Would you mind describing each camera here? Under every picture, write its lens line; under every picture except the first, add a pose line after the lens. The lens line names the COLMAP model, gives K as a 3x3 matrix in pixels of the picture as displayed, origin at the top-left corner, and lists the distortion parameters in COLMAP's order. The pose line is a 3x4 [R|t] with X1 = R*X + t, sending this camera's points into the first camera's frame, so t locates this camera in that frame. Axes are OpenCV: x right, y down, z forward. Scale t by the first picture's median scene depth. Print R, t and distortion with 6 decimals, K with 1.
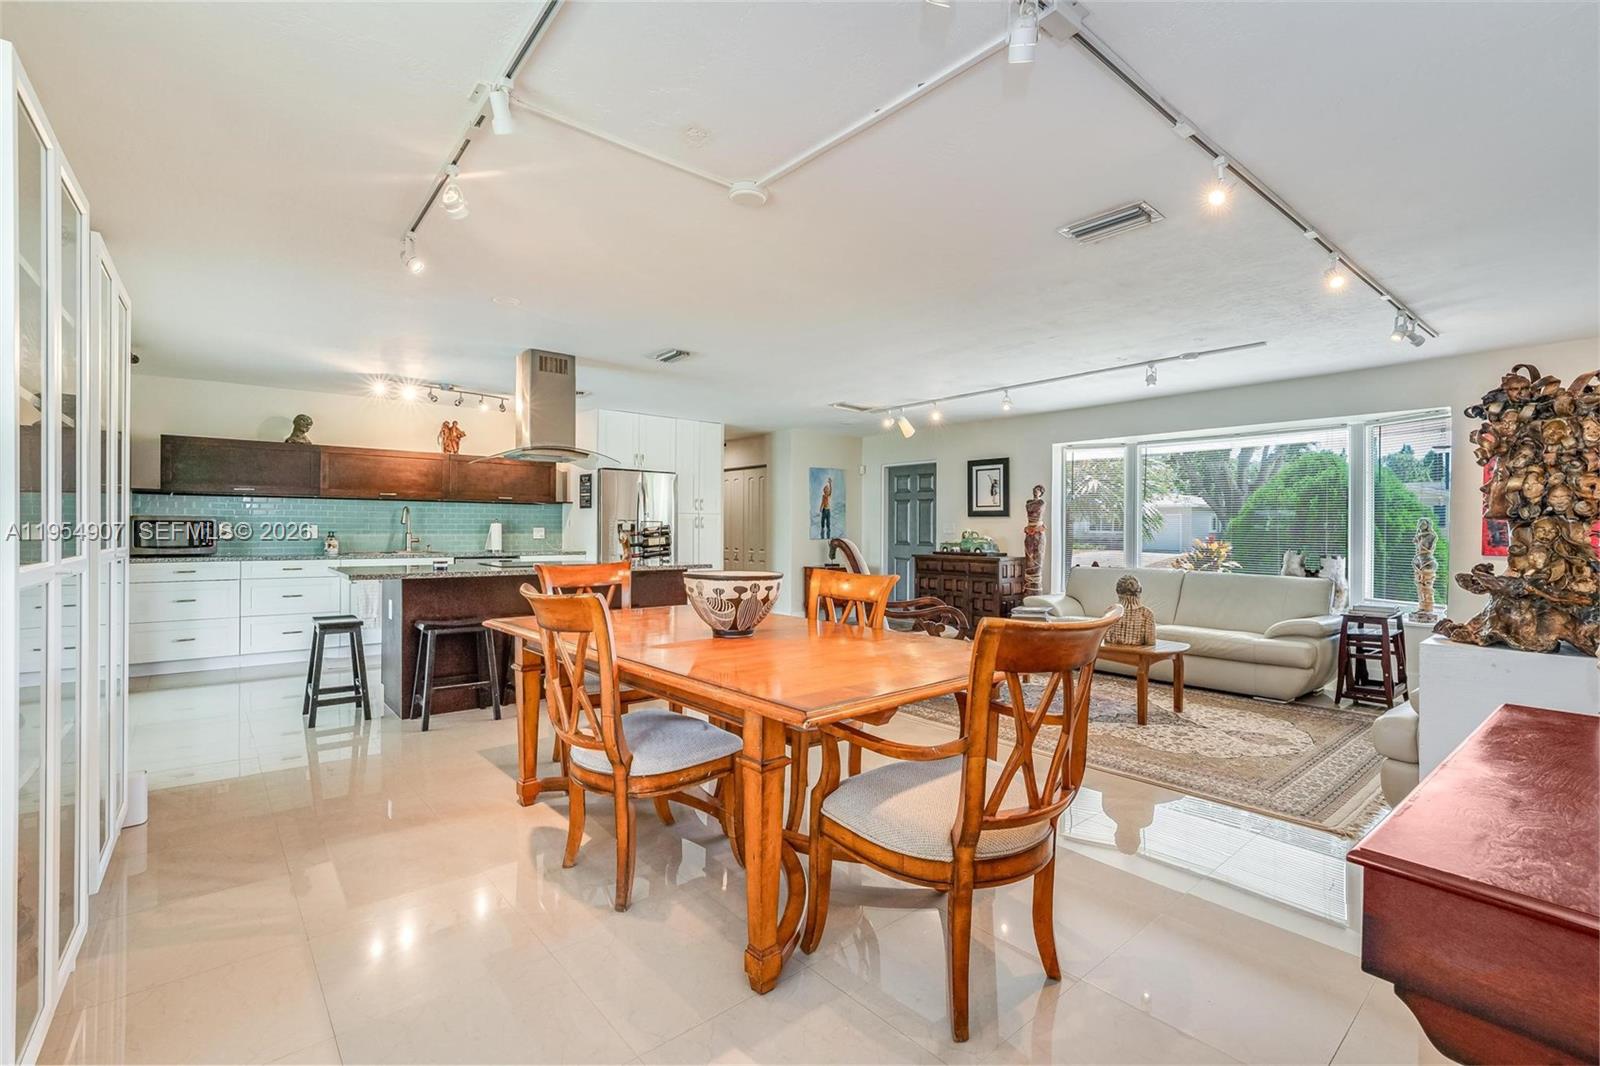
lens RADIAL K [[717.6, 0, 802.7], [0, 717.6, 542.6], [0, 0, 1]] dist [-0.008968, 0.001696]
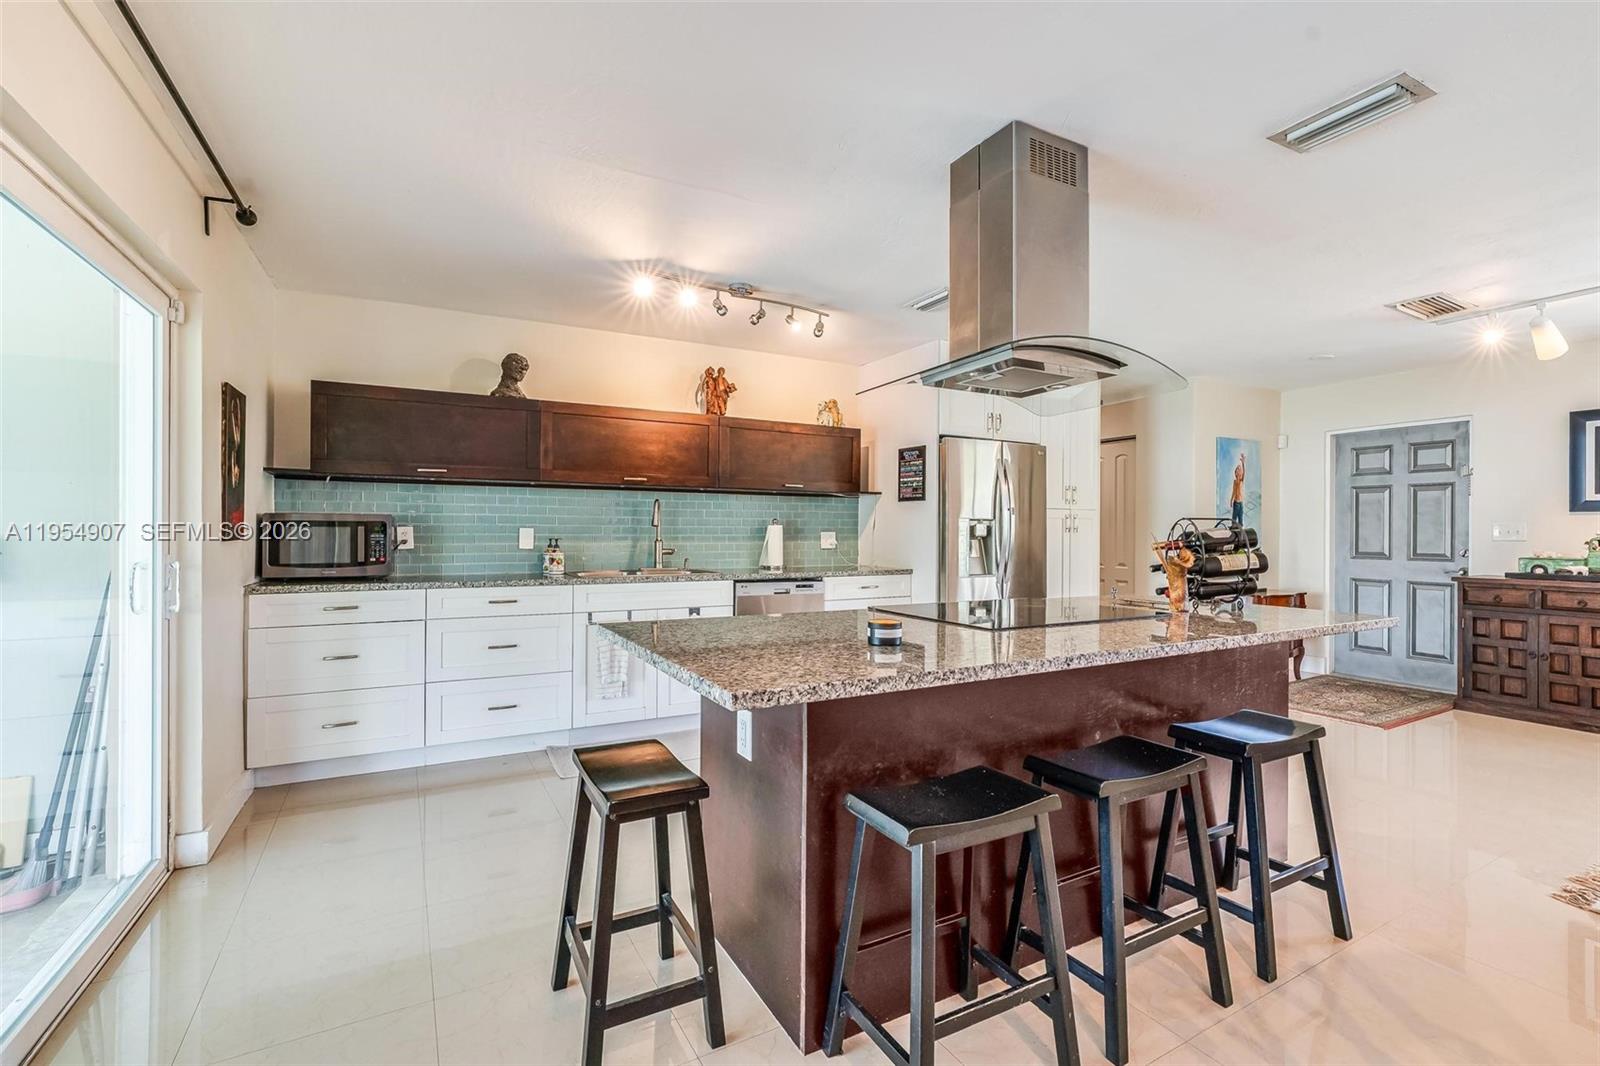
lens RADIAL K [[723.1, 0, 793.7], [0, 723.1, 539.3], [0, 0, 1]] dist [-0.005802, 0.000269]
pose [[0.978531, 0.000678, -0.206099, -0.319599], [-0.002678, 0.999952, -0.009425, -0.009299], [0.206082, 0.009775, 0.978486, 0.418031]]
